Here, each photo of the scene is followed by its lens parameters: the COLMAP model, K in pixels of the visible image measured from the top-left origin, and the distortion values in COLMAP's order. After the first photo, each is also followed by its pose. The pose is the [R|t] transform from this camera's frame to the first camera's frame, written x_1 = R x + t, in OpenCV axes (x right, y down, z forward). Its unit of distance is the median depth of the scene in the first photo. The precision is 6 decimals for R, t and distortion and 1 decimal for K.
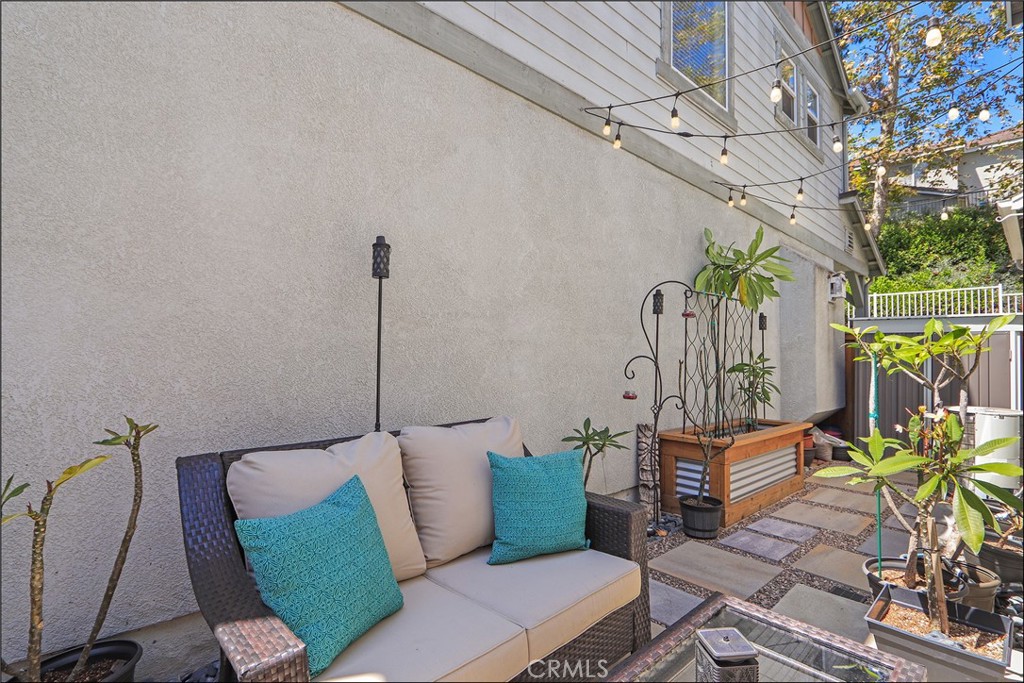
lens RADIAL K [[492.4, 0, 513.1], [0, 492.4, 342.0], [0, 0, 1]] dist [-0.006005, -0.000447]
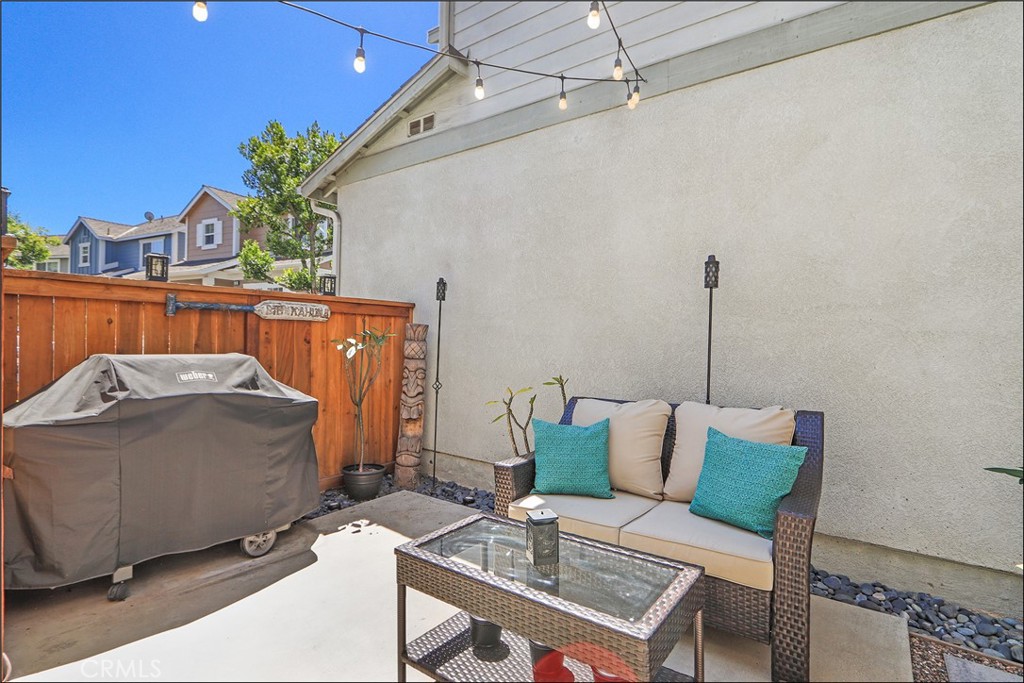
lens RADIAL K [[492.4, 0, 514.8], [0, 492.4, 342.3], [0, 0, 1]] dist [-0.006005, -0.000447]
pose [[0.200545, -0.003451, -0.979678, 0.881799], [0.022202, 0.999753, 0.001023, -0.001569], [0.979433, -0.021956, 0.200572, 0.237855]]
